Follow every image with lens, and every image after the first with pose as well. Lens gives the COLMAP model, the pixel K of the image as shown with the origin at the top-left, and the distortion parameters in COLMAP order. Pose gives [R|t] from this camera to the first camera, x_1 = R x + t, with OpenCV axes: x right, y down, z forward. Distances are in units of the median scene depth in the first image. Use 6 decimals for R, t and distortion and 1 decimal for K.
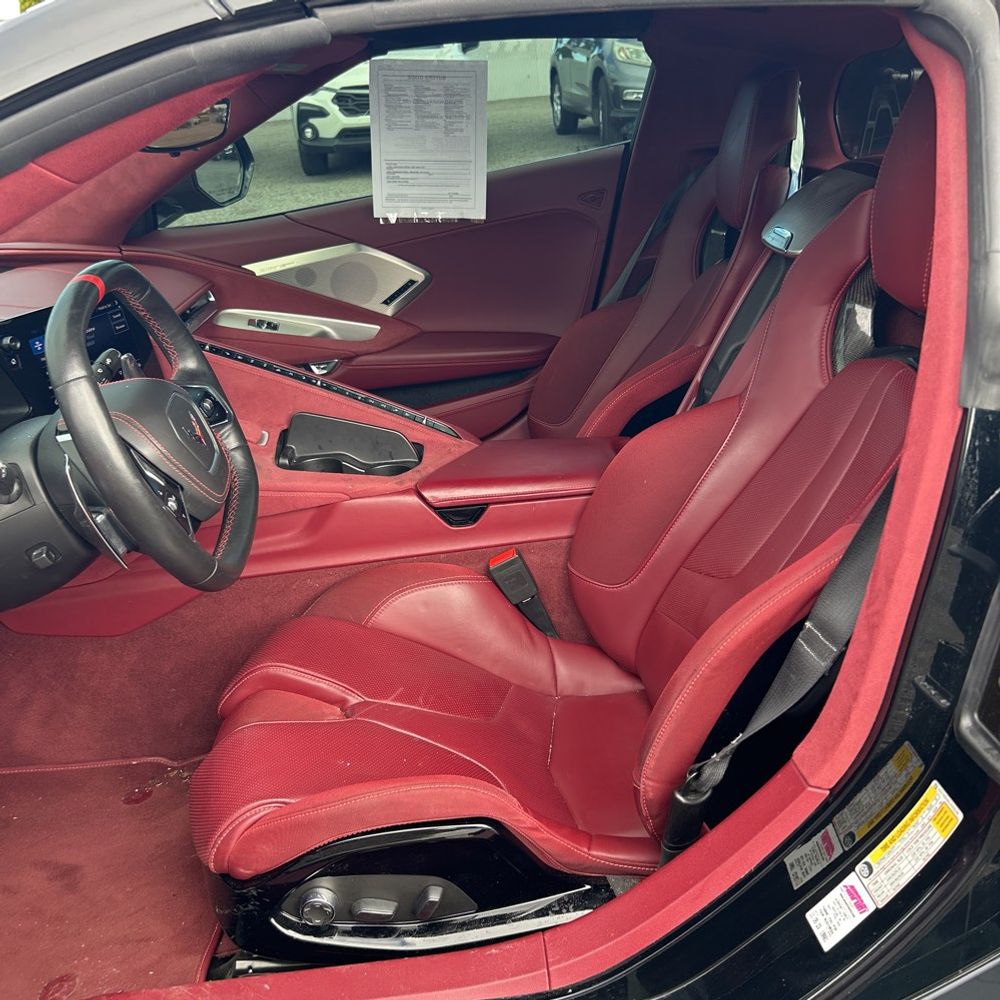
lens RADIAL K [[1008.5, 0, 494.1], [0, 1008.5, 498.9], [0, 0, 1]] dist [0.015445, -0.009156]
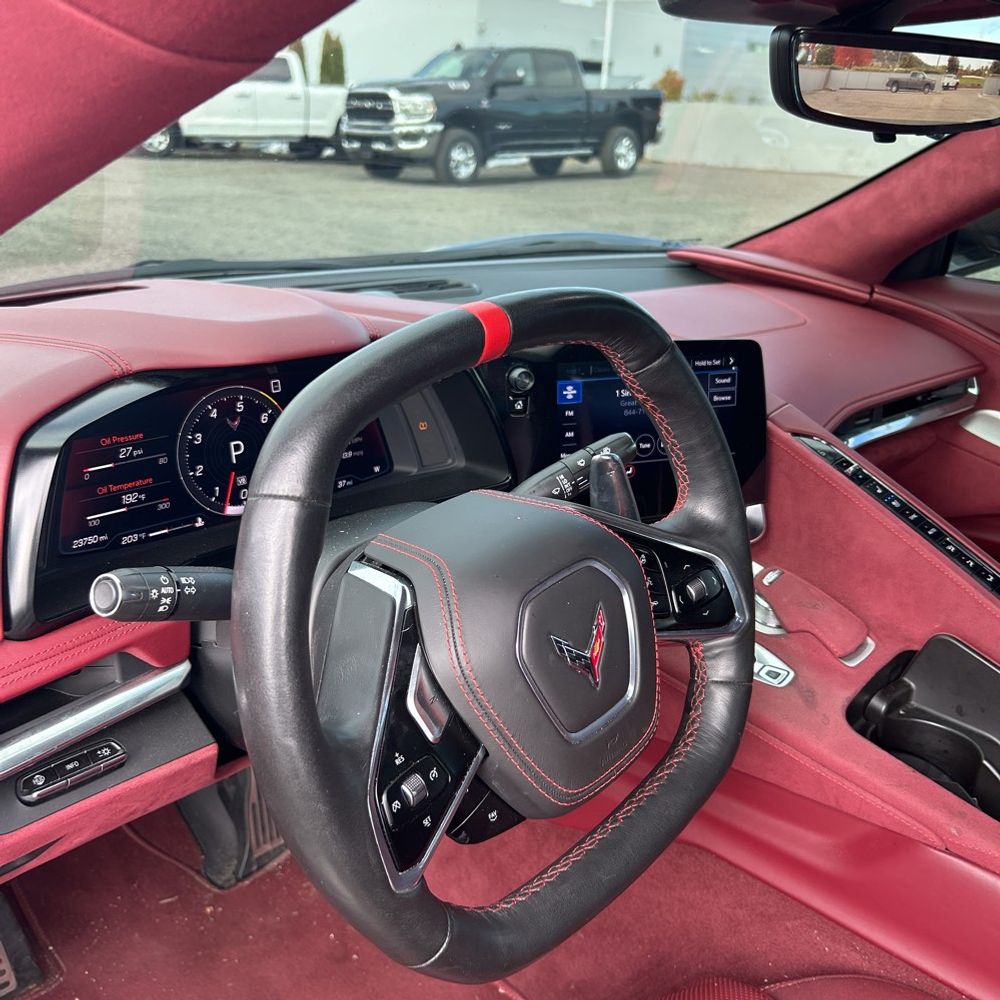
lens RADIAL K [[1008.5, 0, 494.1], [0, 1008.5, 498.9], [0, 0, 1]] dist [0.015445, -0.009156]
pose [[0.650794, 0.356839, -0.670174, -0.013027], [-0.377504, 0.917914, 0.122164, -0.127116], [0.658755, 0.173490, 0.732081, 0.422683]]
